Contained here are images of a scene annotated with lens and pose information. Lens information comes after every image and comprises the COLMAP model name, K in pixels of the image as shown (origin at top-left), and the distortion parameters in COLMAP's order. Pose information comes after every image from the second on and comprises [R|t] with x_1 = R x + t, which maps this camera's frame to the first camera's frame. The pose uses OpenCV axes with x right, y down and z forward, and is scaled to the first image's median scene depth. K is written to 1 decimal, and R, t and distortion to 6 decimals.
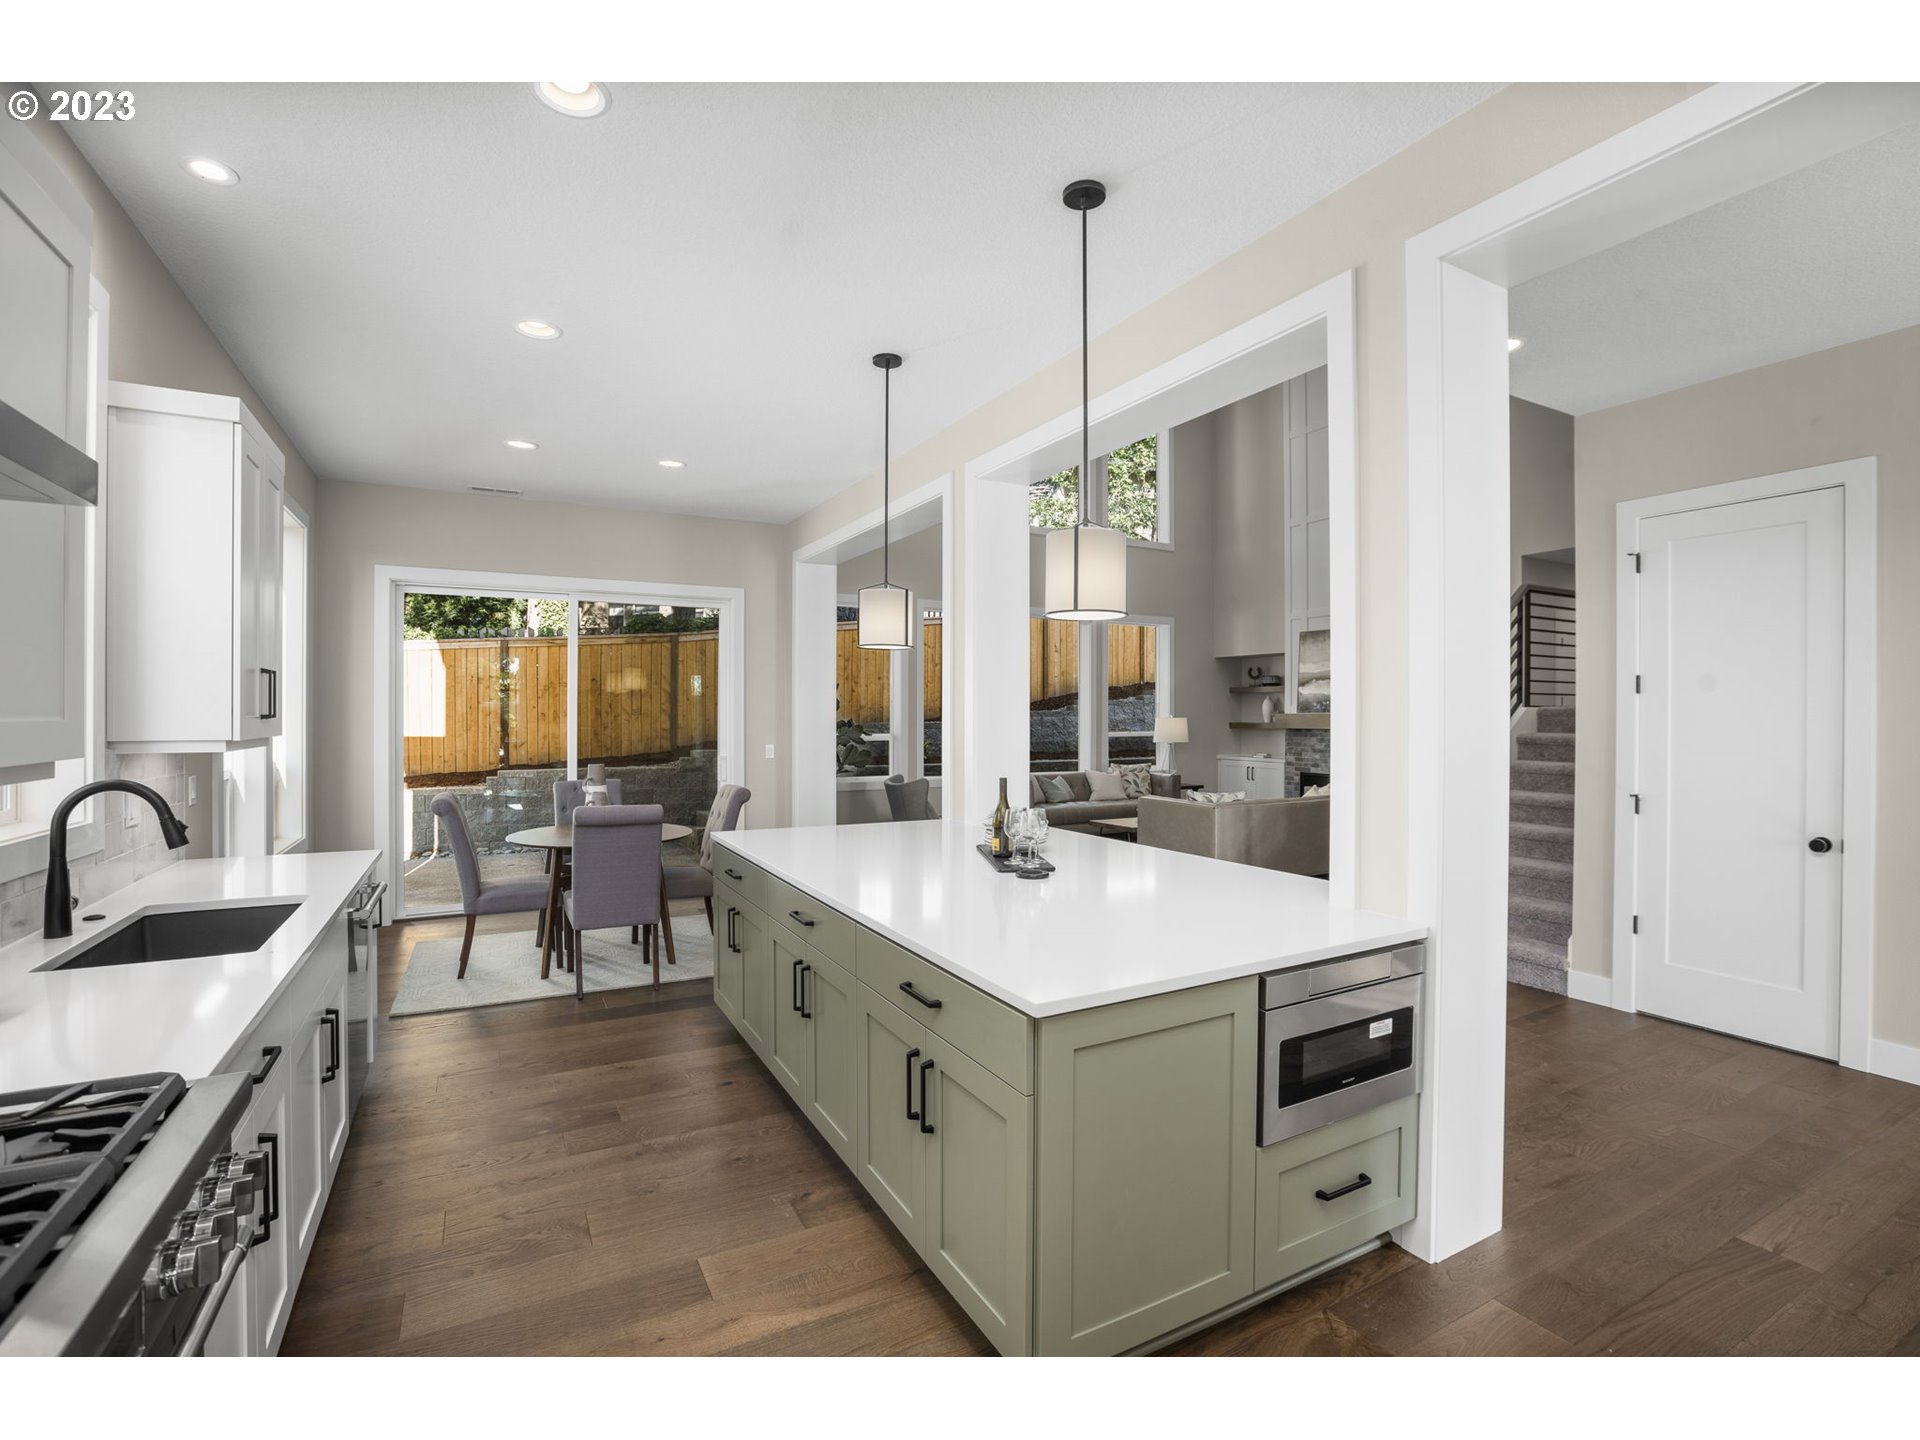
lens RADIAL K [[872.8, 0, 960.0], [0, 872.8, 720.0], [0, 0, 1]] dist [-0.019830, 0.000563]
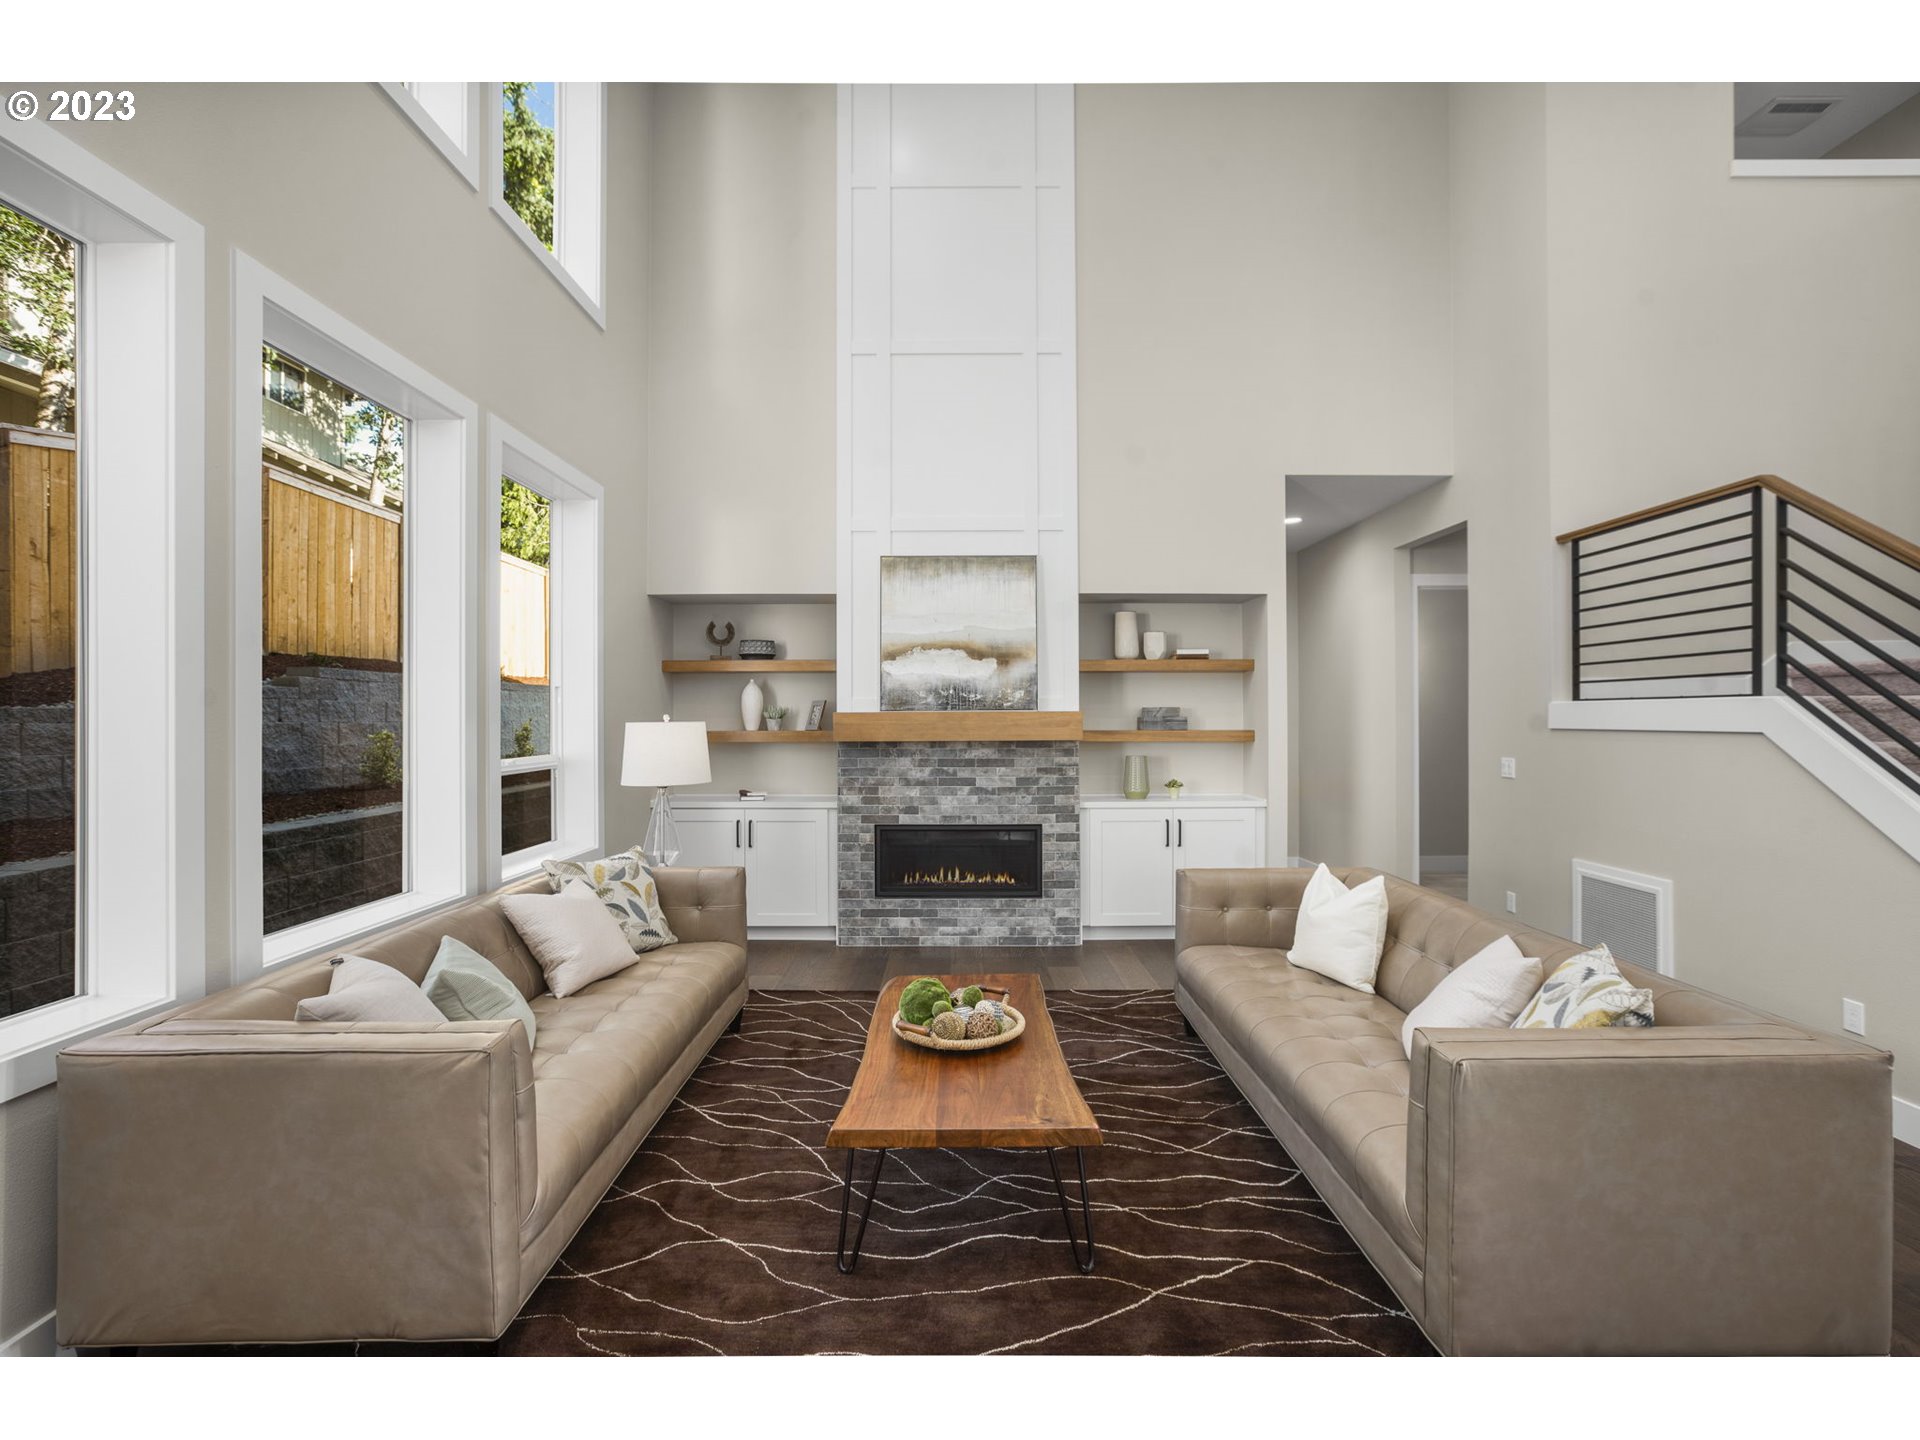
lens RADIAL K [[872.8, 0, 960.0], [0, 872.8, 720.0], [0, 0, 1]] dist [-0.019830, 0.000563]
pose [[0.477371, -0.003011, 0.878696, -0.040848], [0.008736, 0.999961, -0.001319, -0.001754], [-0.878658, 0.008306, 0.477379, 0.652101]]
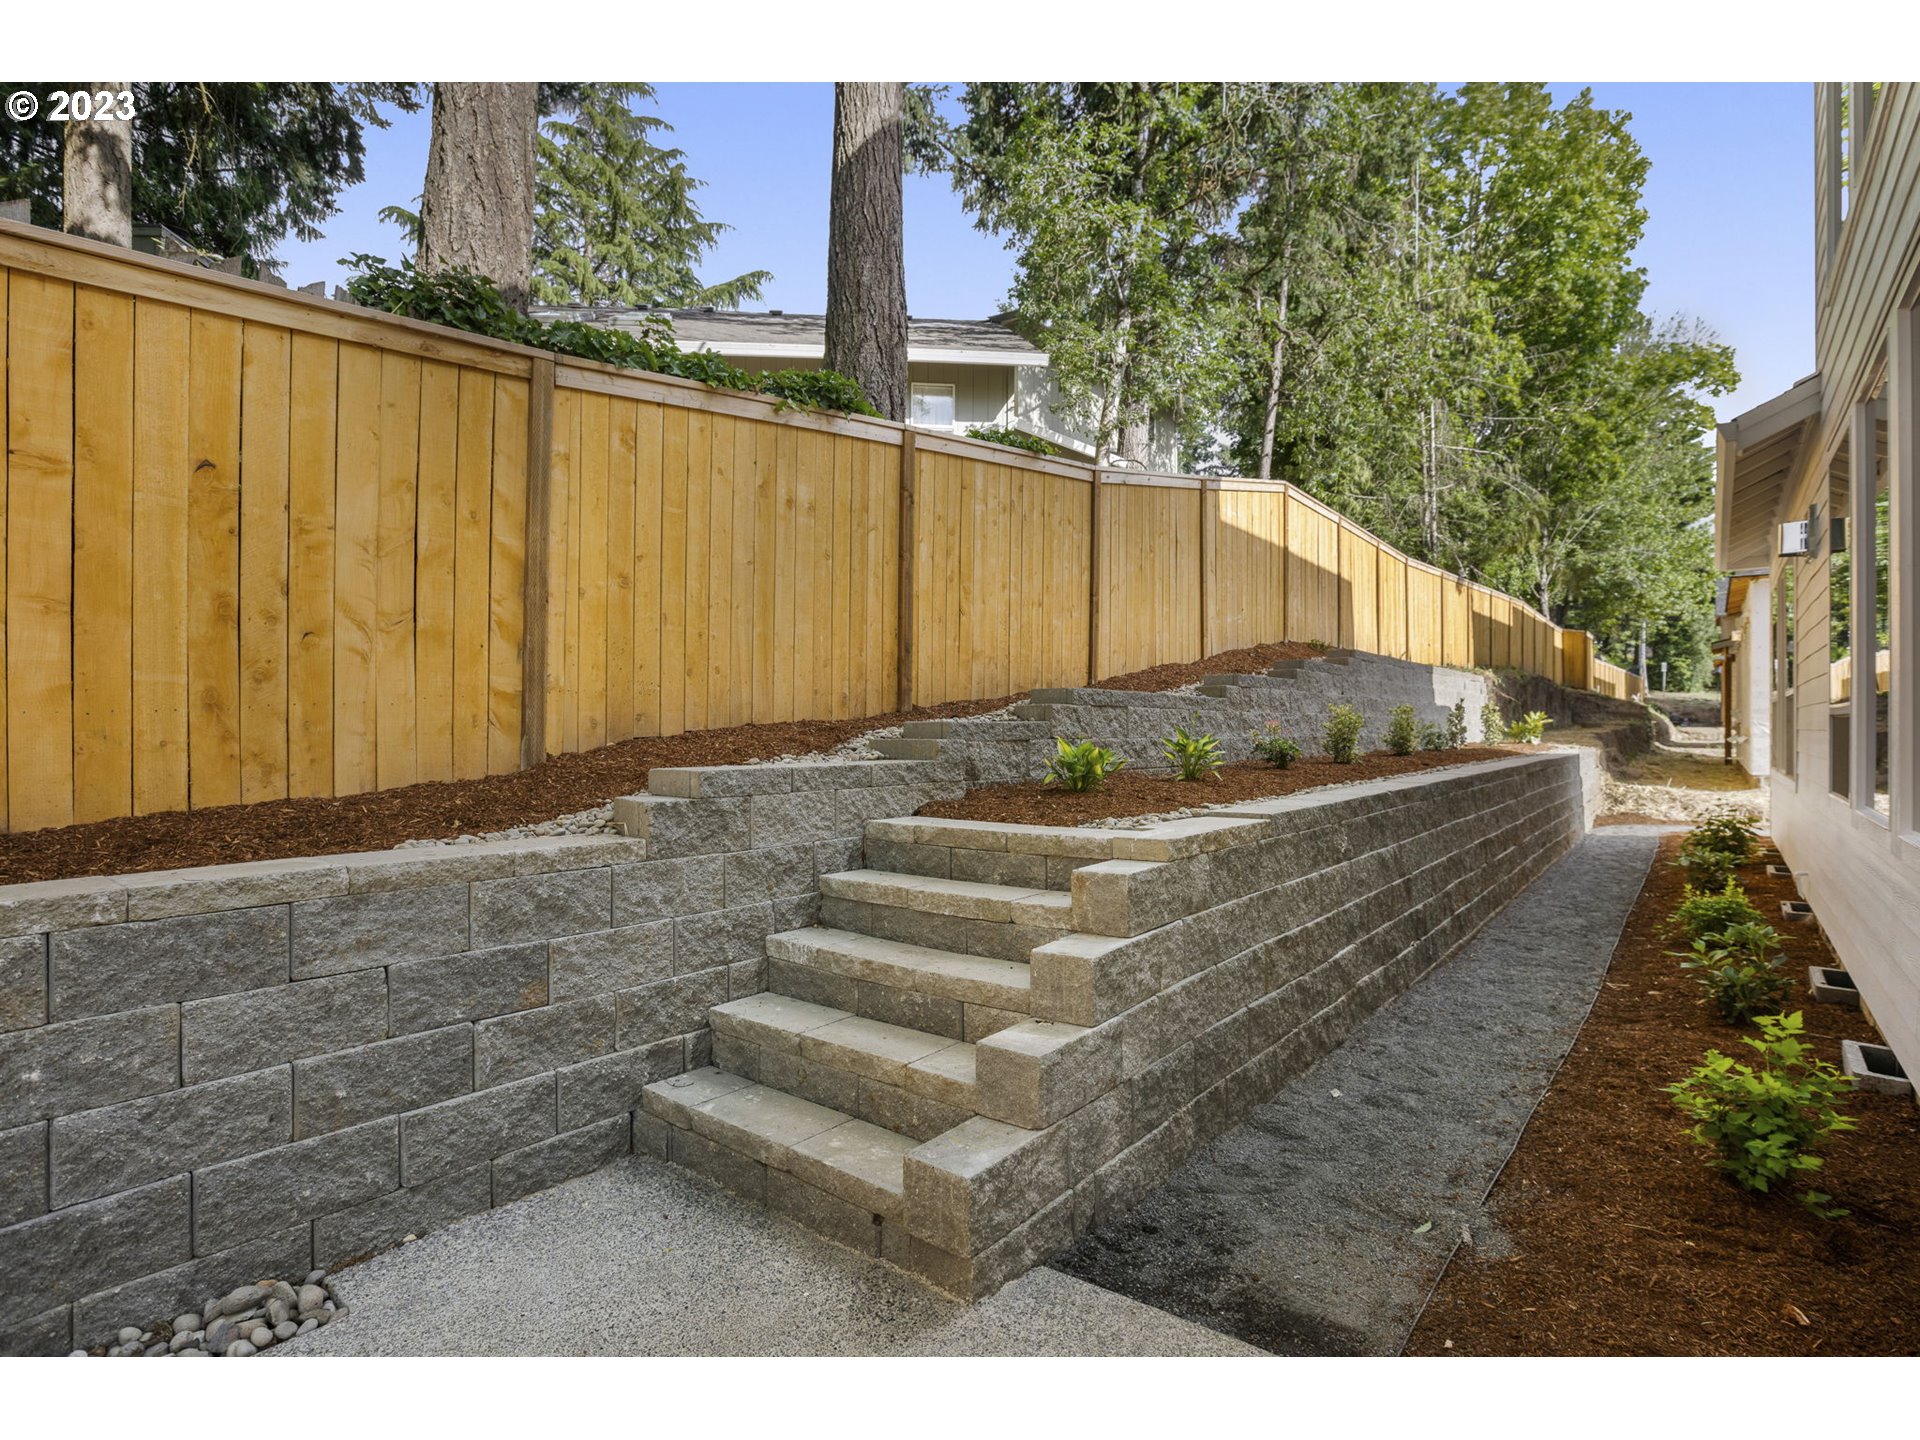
lens RADIAL K [[945.7, 0, 946.7], [0, 945.7, 723.6], [0, 0, 1]] dist [-0.050653, 0.021609]
pose [[0.932127, 0.000498, 0.362130, -0.356826], [0.000036, 0.999999, -0.001467, 0.022796], [-0.362131, 0.001380, 0.932126, 0.764193]]
